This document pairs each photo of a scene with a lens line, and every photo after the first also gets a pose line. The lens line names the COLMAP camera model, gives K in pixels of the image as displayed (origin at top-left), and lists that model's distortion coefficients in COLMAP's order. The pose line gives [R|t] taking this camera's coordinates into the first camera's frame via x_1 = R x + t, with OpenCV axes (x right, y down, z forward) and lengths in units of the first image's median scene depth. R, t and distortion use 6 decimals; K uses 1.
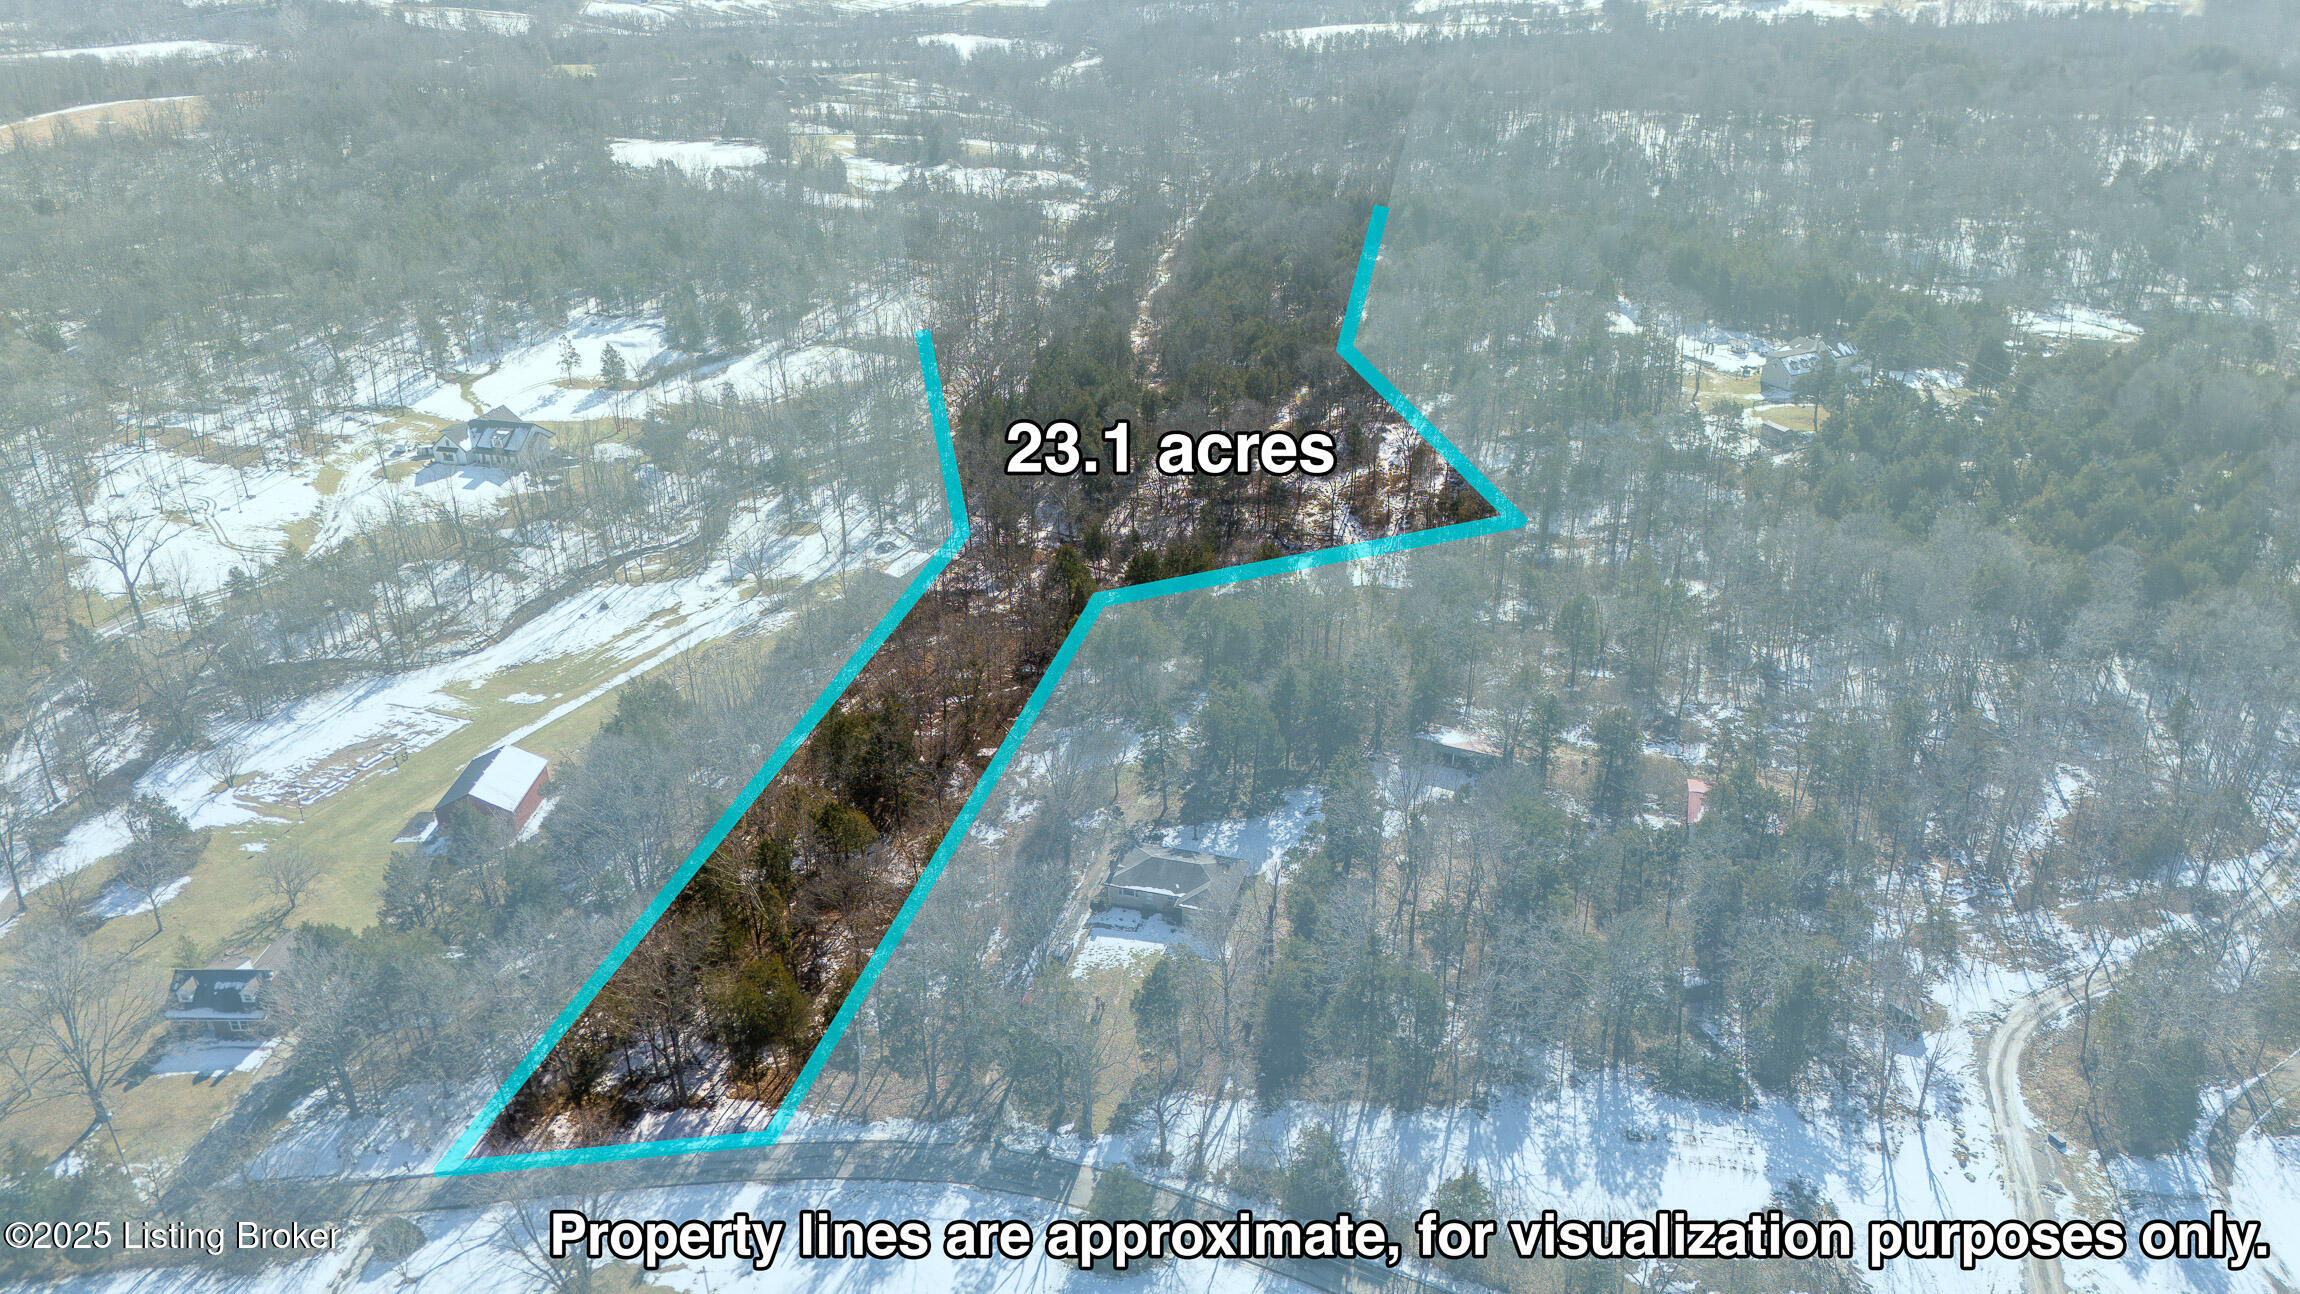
lens RADIAL K [[1641.0, 0, 1151.8], [0, 1641.0, 674.3], [0, 0, 1]] dist [0.077163, -0.065380]
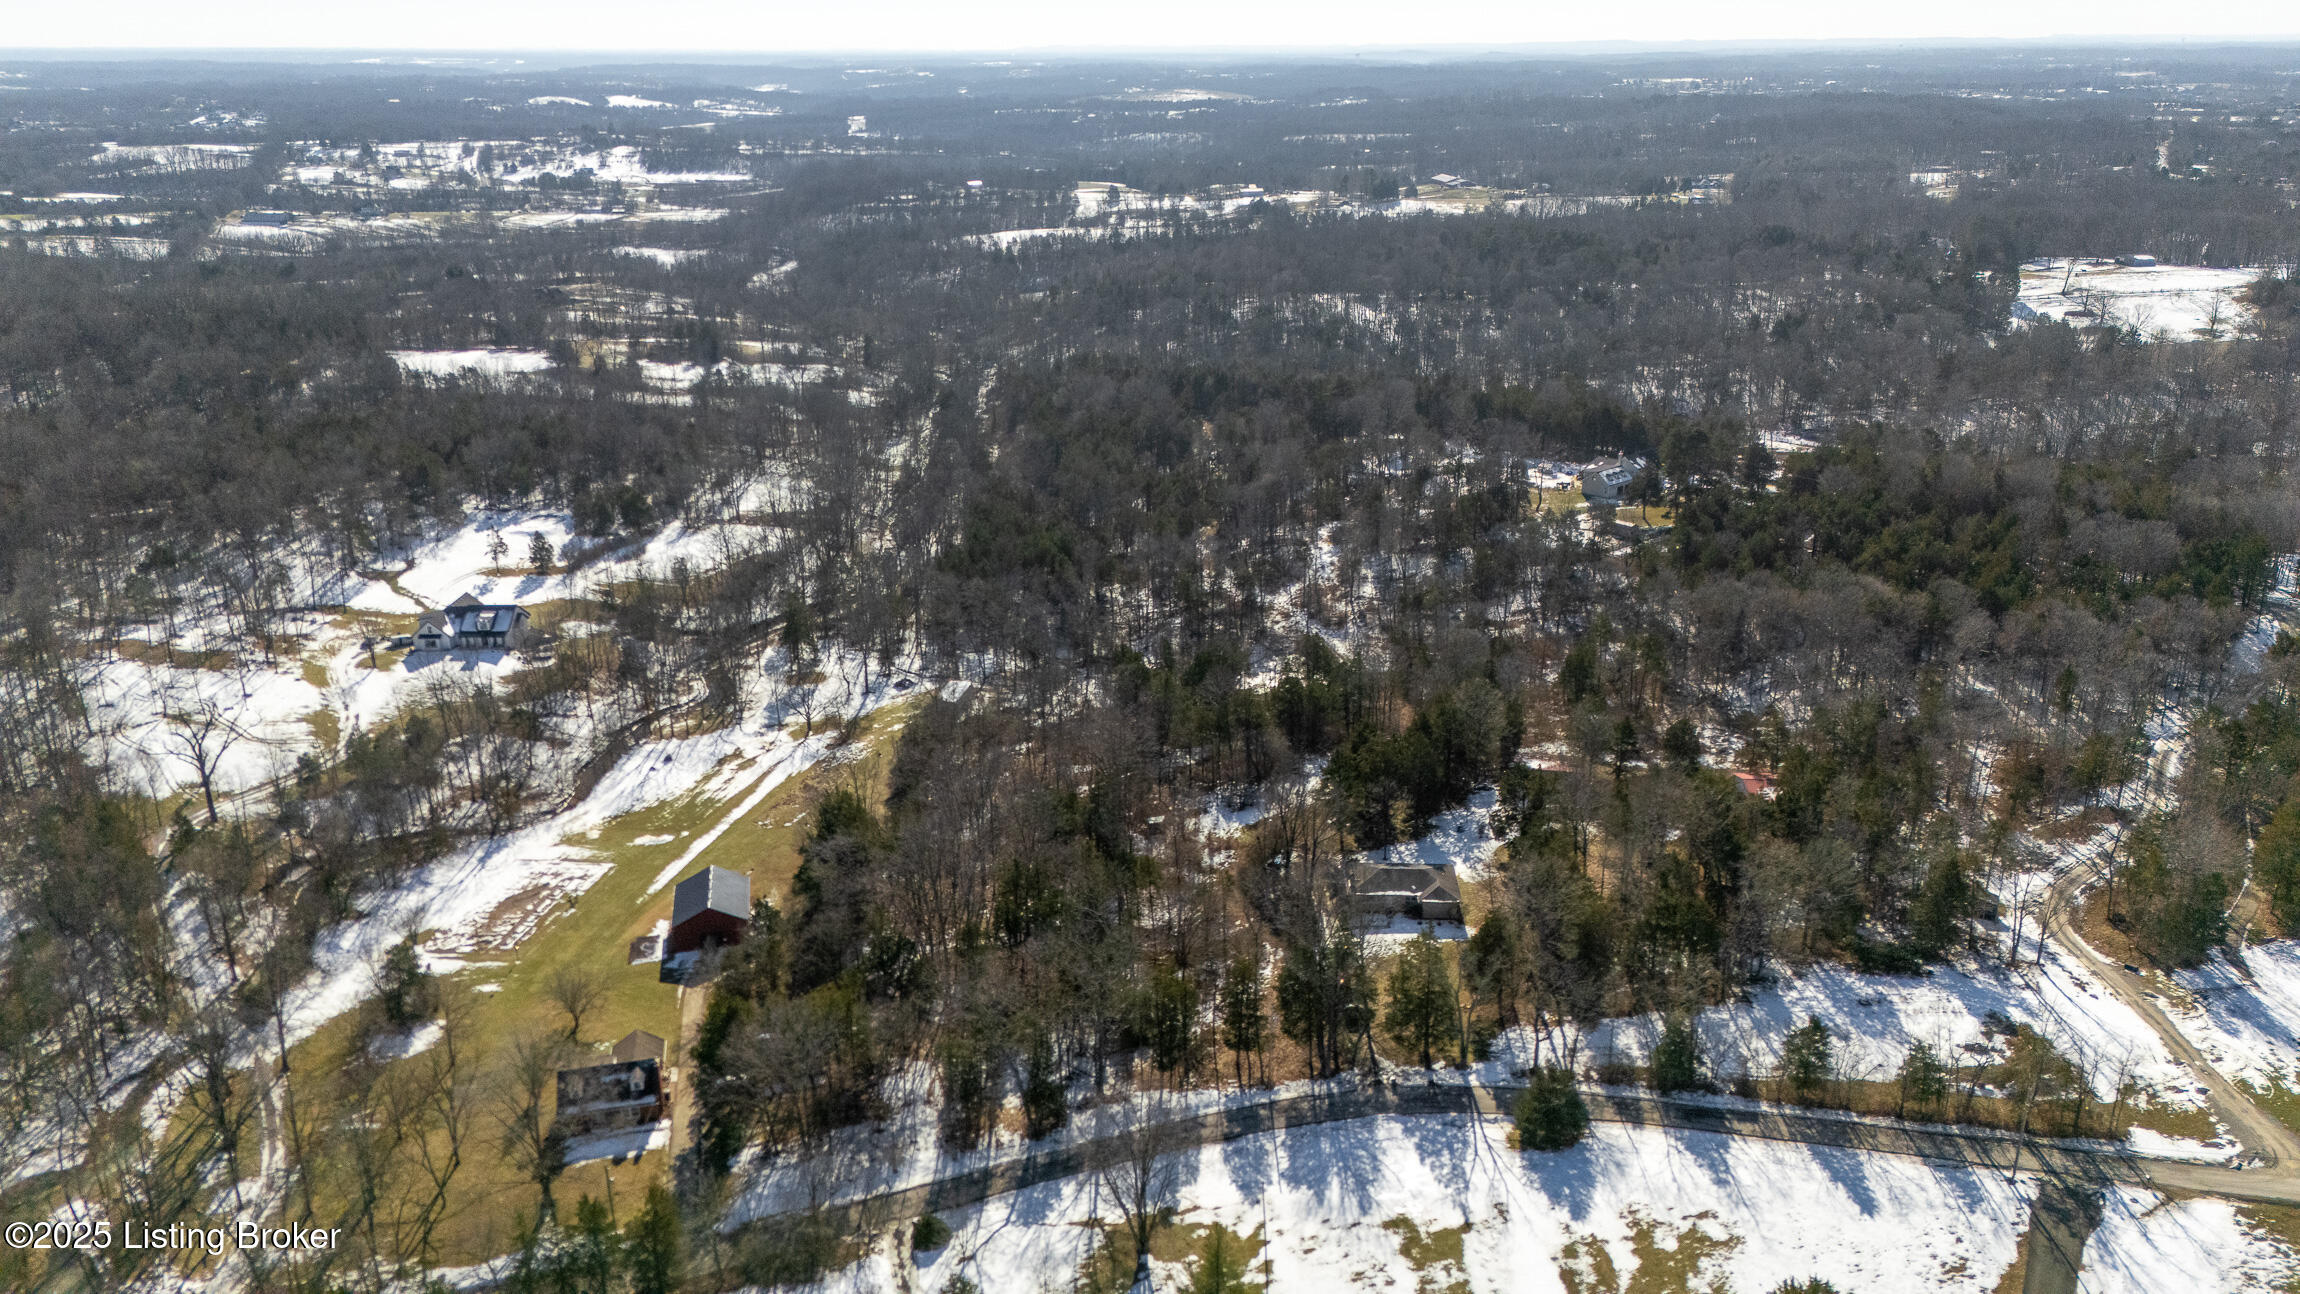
lens RADIAL K [[1634.6, 0, 1149.4], [0, 1634.6, 677.5], [0, 0, 1]] dist [0.077299, -0.064640]
pose [[0.969865, -0.087989, 0.227198, -0.229131], [0.112665, 0.988788, -0.098009, 0.038754], [-0.216027, 0.120653, 0.968904, -0.075145]]
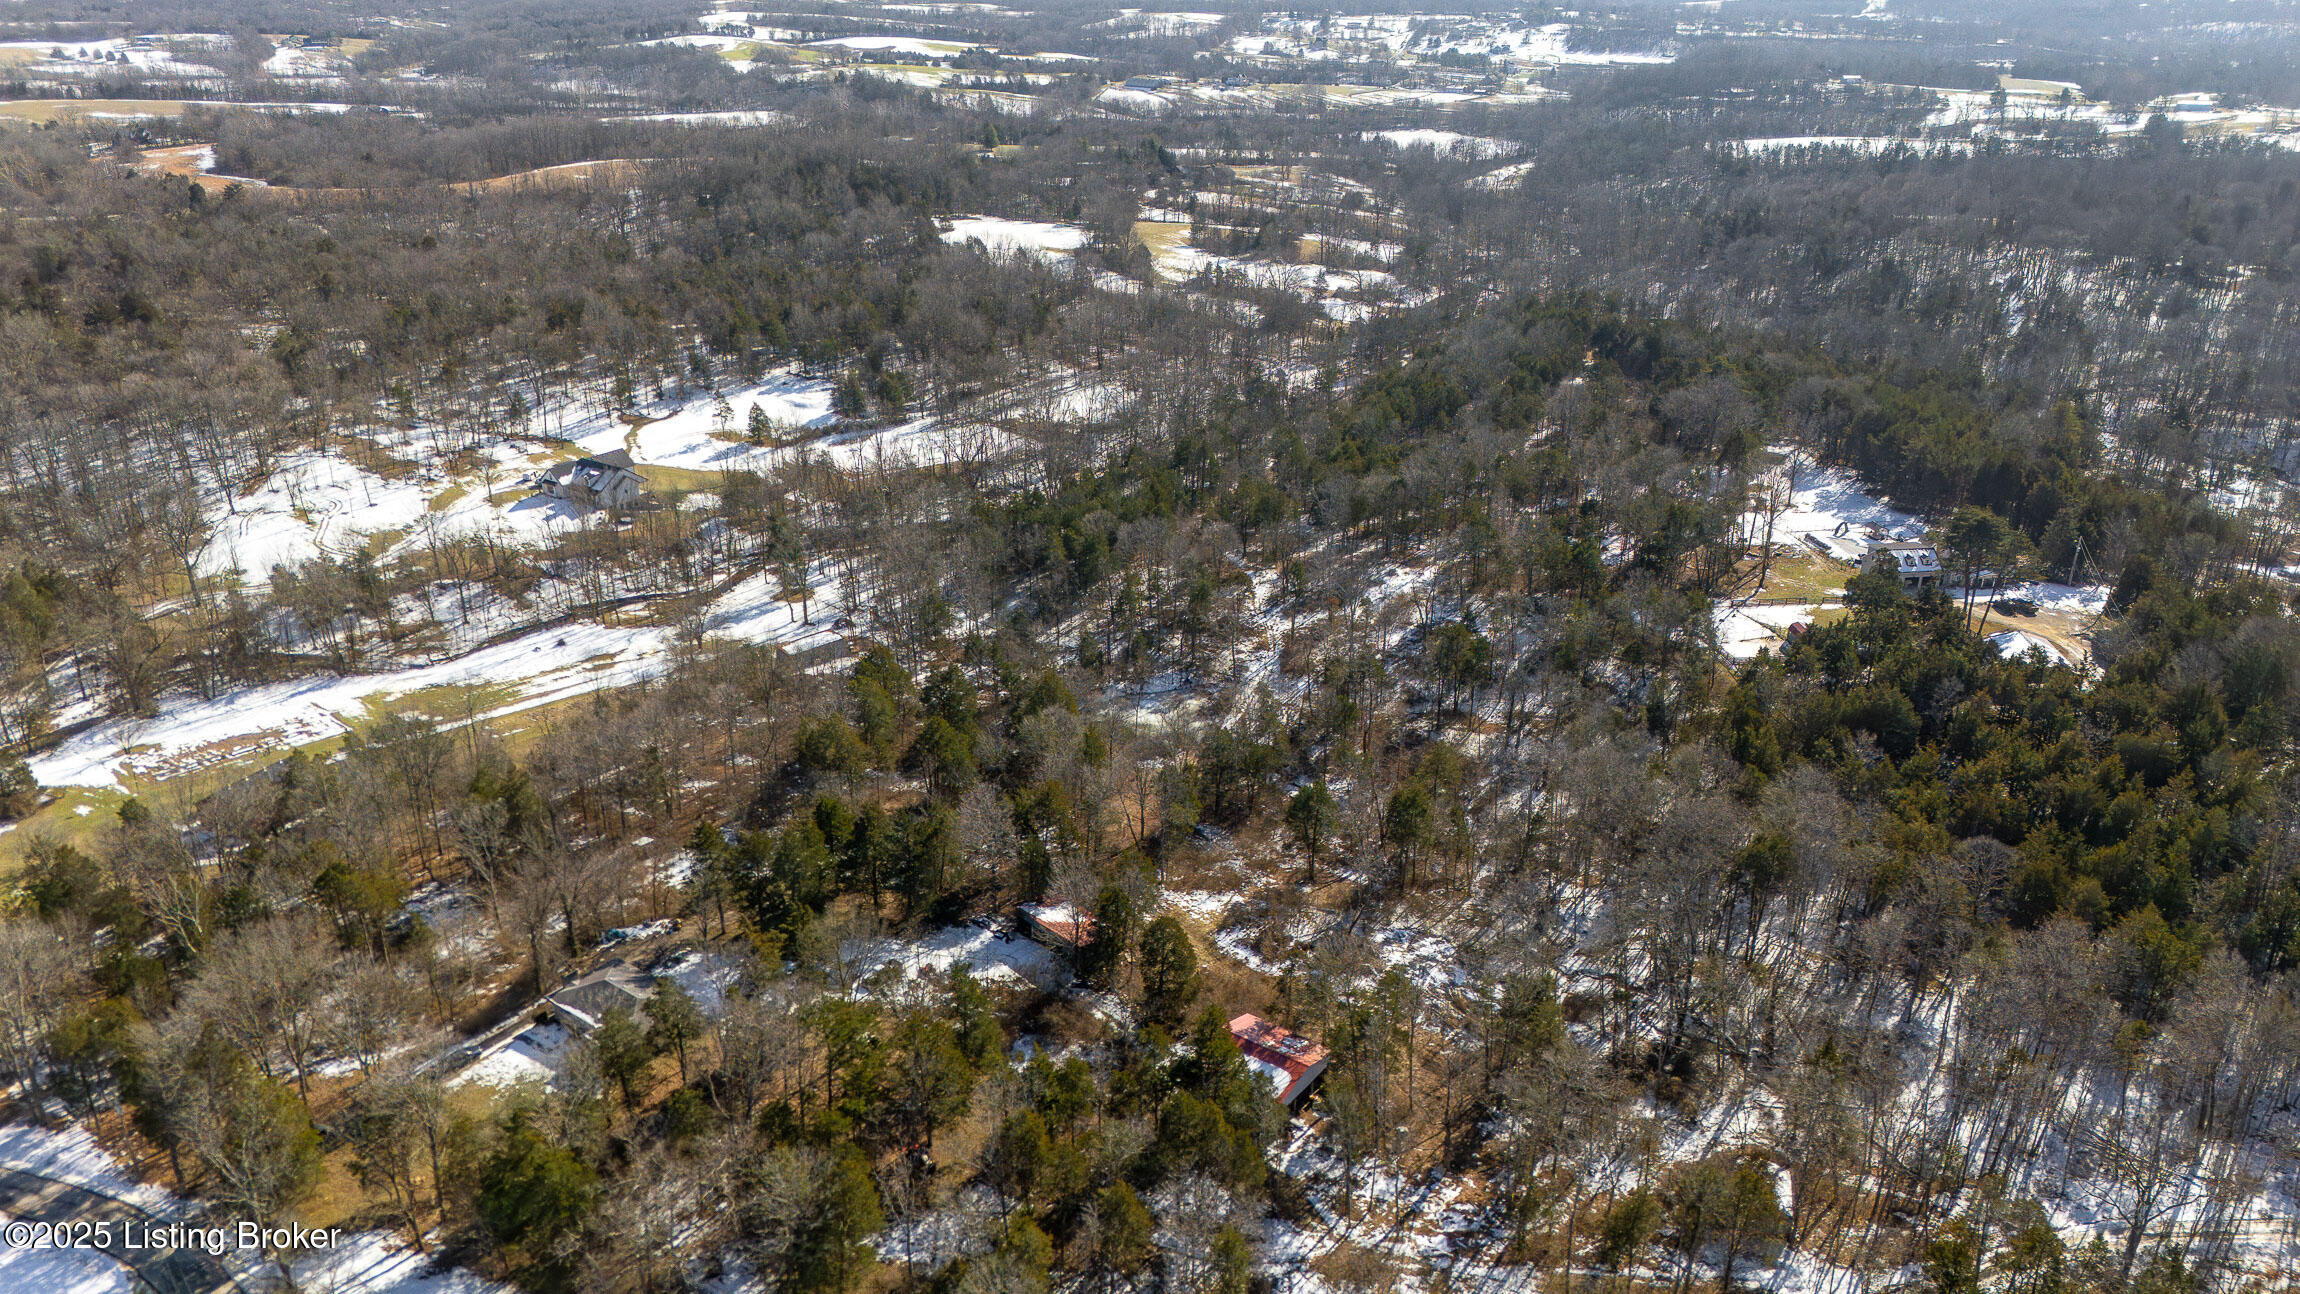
lens RADIAL K [[1641.0, 0, 1151.8], [0, 1641.0, 674.3], [0, 0, 1]] dist [0.077163, -0.065380]
pose [[0.938044, 0.147819, -0.313407, 0.311331], [-0.162666, 0.986445, -0.021610, -0.051302], [0.305964, 0.071251, 0.949373, 0.090977]]
